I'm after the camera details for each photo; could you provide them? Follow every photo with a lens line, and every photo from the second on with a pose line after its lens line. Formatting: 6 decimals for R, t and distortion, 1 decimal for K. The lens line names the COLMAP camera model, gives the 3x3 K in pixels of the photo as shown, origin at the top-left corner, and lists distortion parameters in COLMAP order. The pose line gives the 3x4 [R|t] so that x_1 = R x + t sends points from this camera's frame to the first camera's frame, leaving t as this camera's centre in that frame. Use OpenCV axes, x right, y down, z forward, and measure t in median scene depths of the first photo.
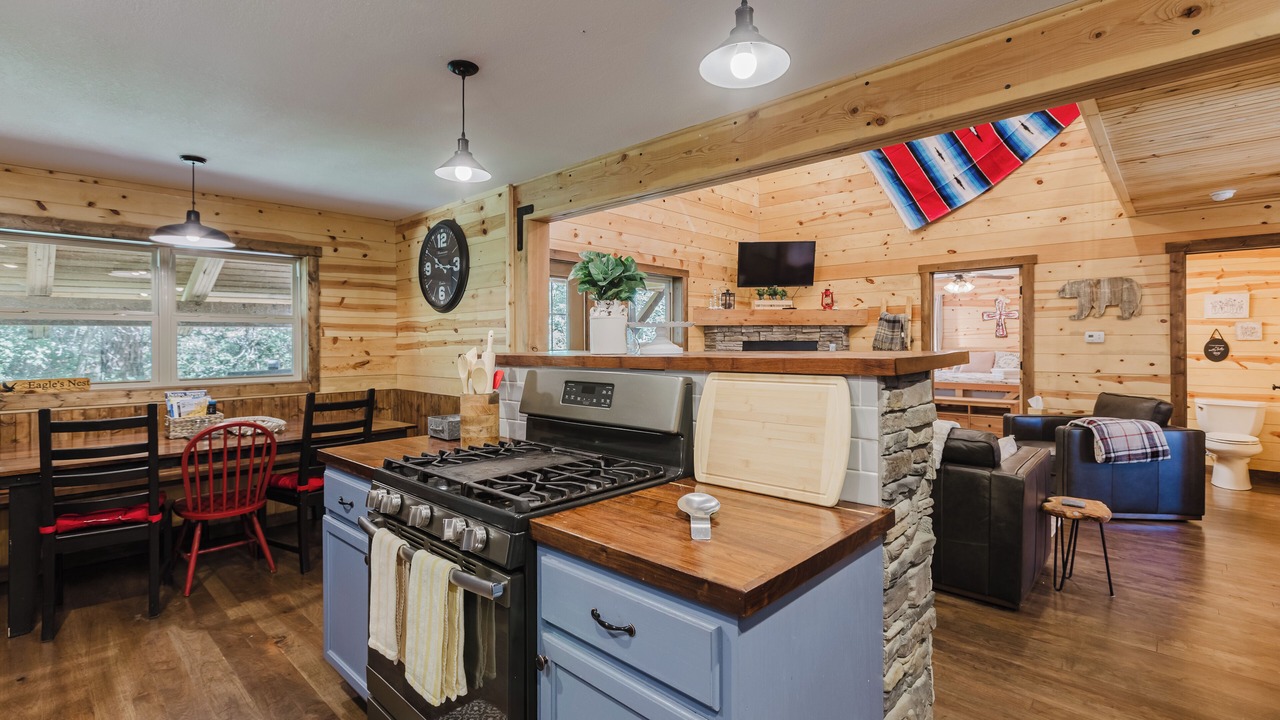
lens RADIAL K [[581.4, 0, 626.3], [0, 581.4, 359.2], [0, 0, 1]] dist [0.005000, 0.000159]
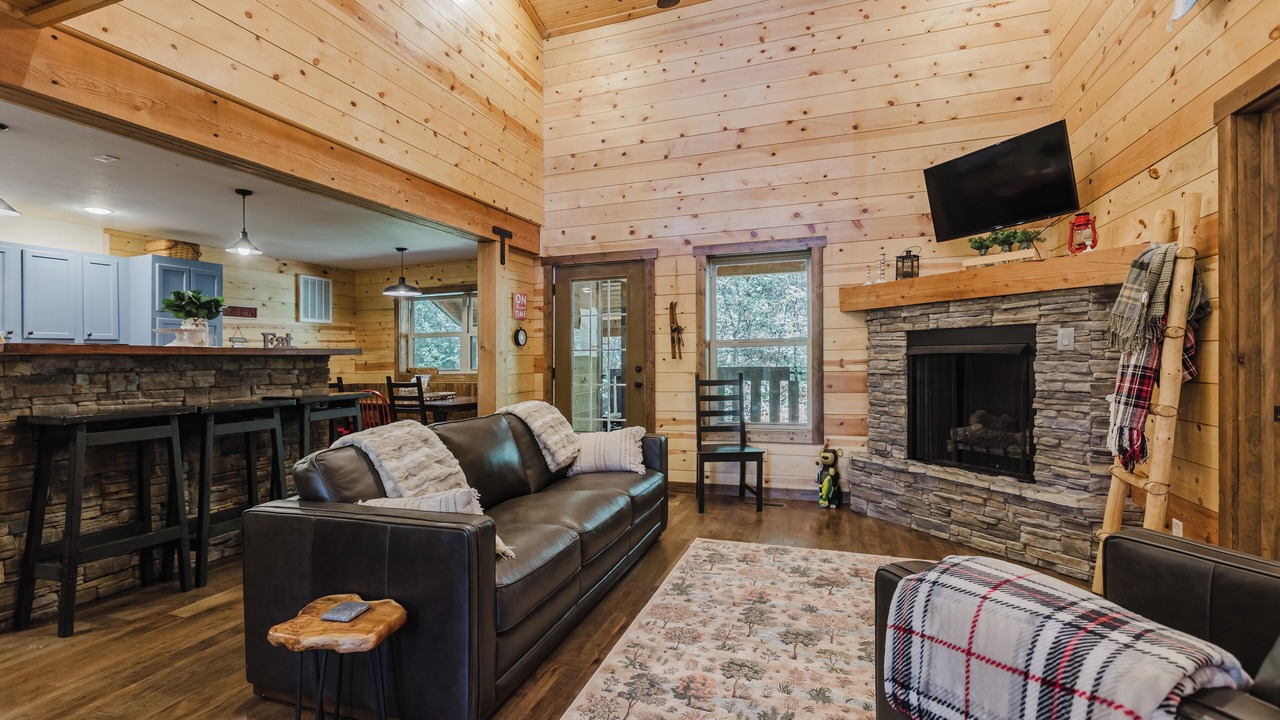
lens RADIAL K [[581.4, 0, 626.3], [0, 581.4, 359.2], [0, 0, 1]] dist [0.005000, 0.000159]
pose [[0.400974, -0.000547, -0.916089, 1.157858], [-0.008285, 0.999957, -0.004224, 0.007789], [0.916052, 0.009284, 0.400952, 0.853310]]
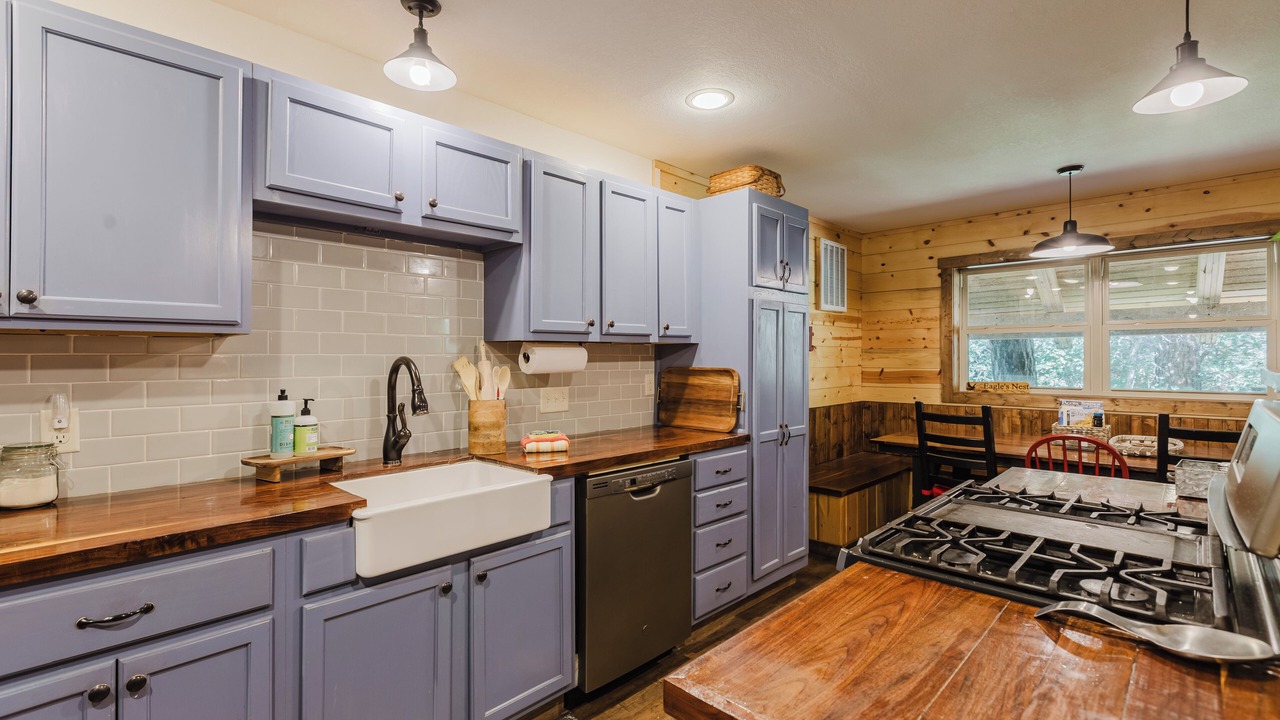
lens RADIAL K [[570.6, 0, 620.6], [0, 570.6, 356.7], [0, 0, 1]] dist [-0.000631, -0.000426]
pose [[-0.019646, 0.004959, -0.999795, 0.238415], [-0.024315, 0.999690, 0.005436, -0.006466], [0.999511, 0.024416, -0.019519, 0.234976]]
